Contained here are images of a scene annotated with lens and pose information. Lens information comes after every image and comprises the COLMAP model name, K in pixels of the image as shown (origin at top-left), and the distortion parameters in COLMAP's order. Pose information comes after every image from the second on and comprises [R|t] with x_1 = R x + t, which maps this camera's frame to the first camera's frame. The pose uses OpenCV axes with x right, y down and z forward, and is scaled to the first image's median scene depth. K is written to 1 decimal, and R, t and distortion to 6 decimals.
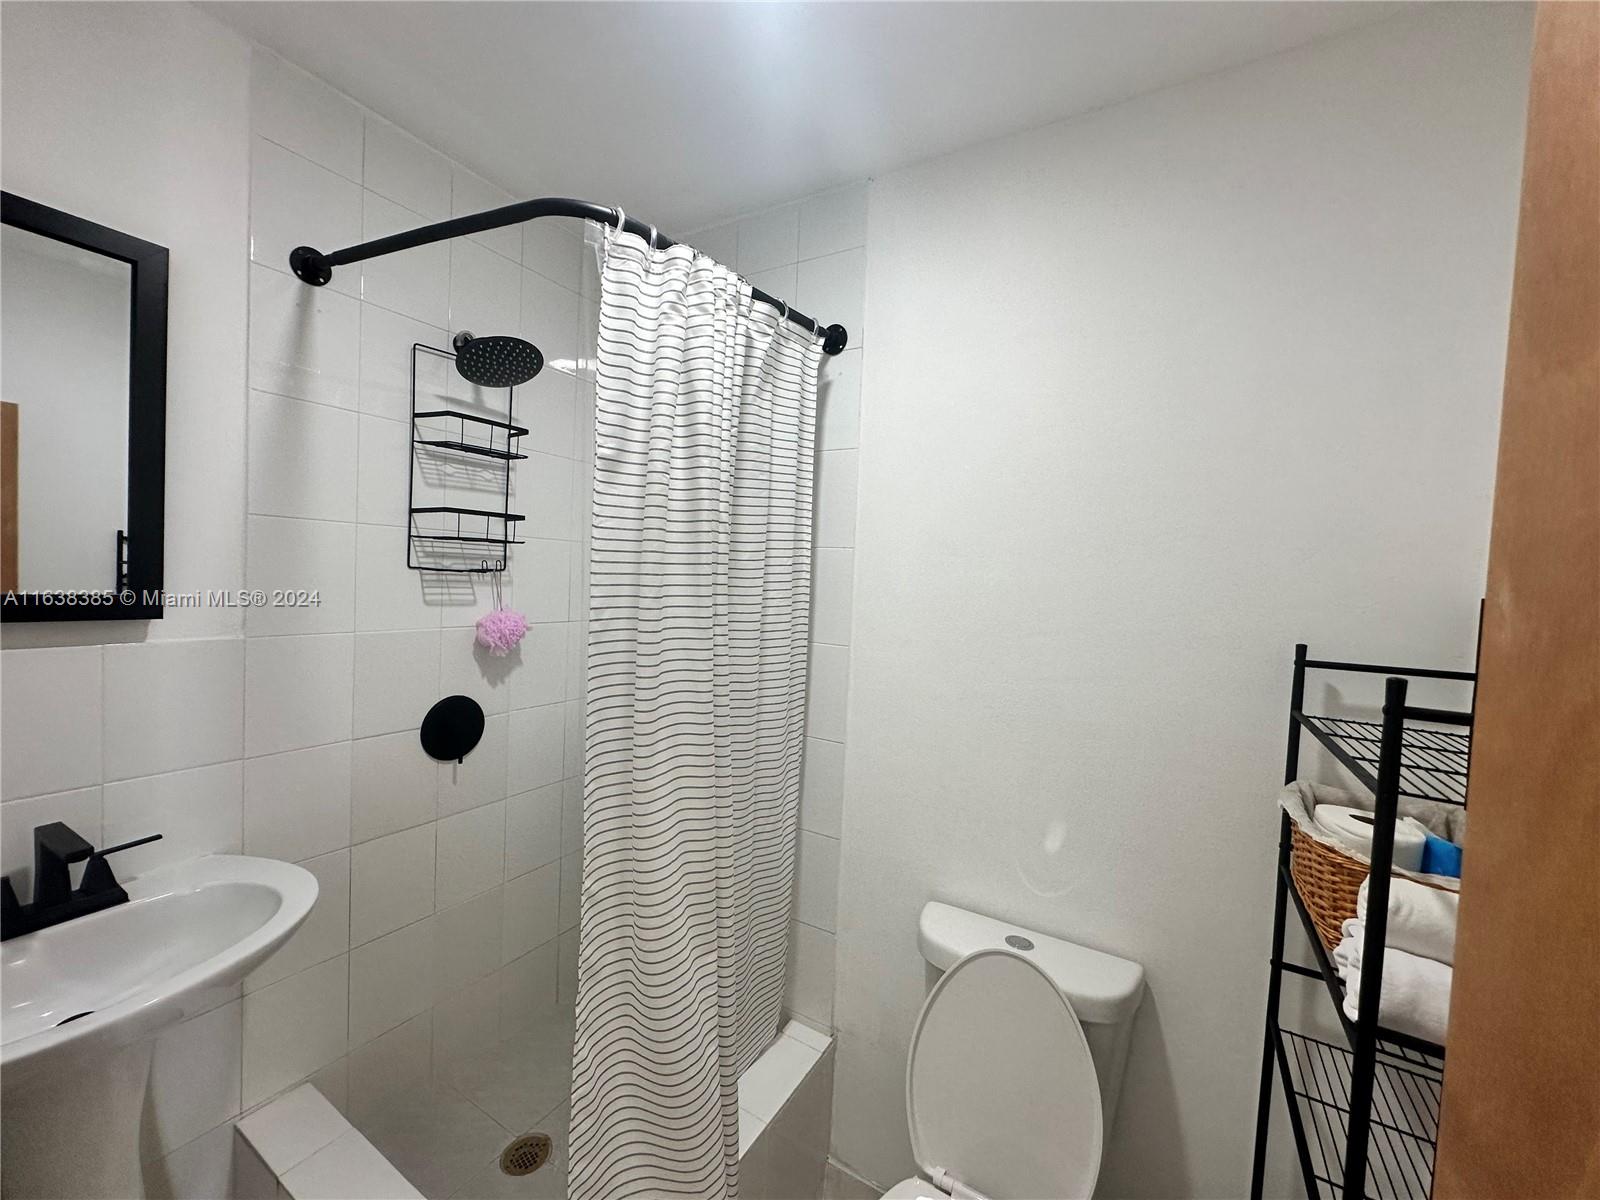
lens RADIAL K [[636.9, 0, 800.0], [0, 636.9, 600.0], [0, 0, 1]] dist [-0.003816, -0.000145]
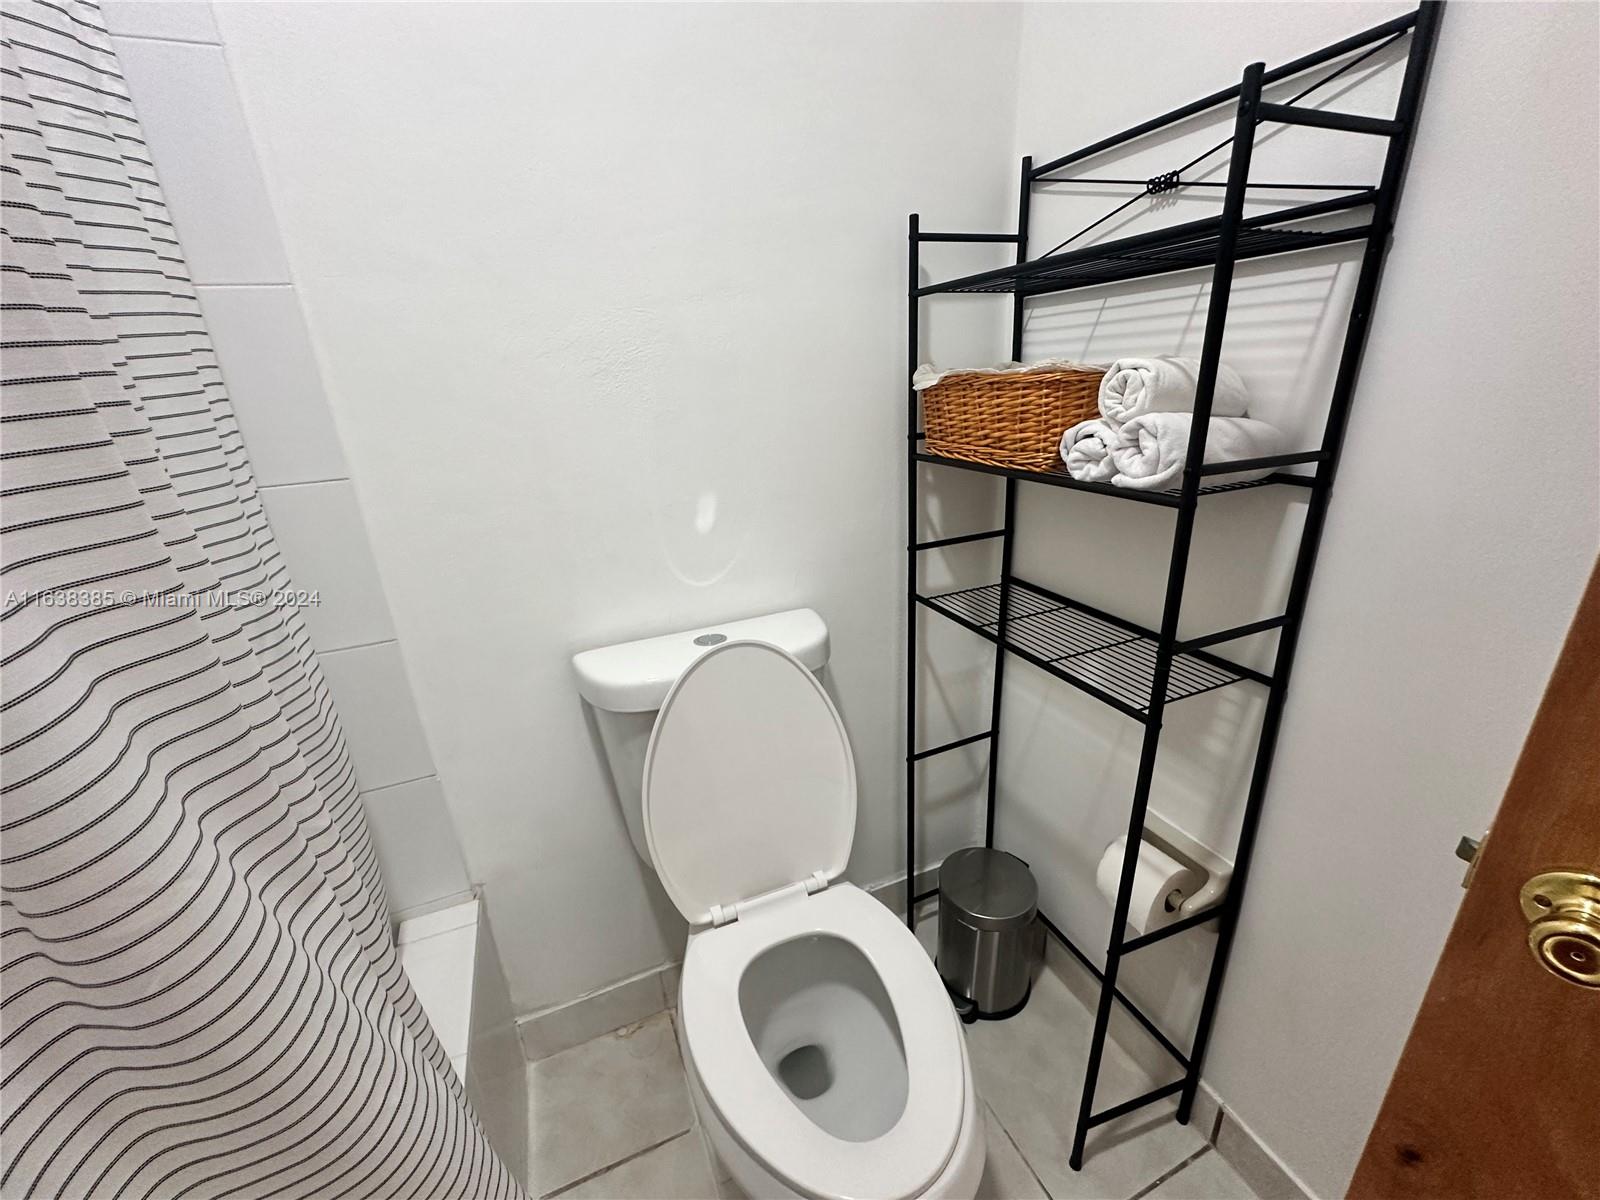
lens RADIAL K [[636.9, 0, 800.0], [0, 636.9, 600.0], [0, 0, 1]] dist [-0.003816, -0.000145]
pose [[0.593968, -0.349459, 0.724624, -0.181426], [0.110159, 0.927572, 0.357037, 0.226571], [-0.796911, -0.132245, 0.589444, 0.463615]]
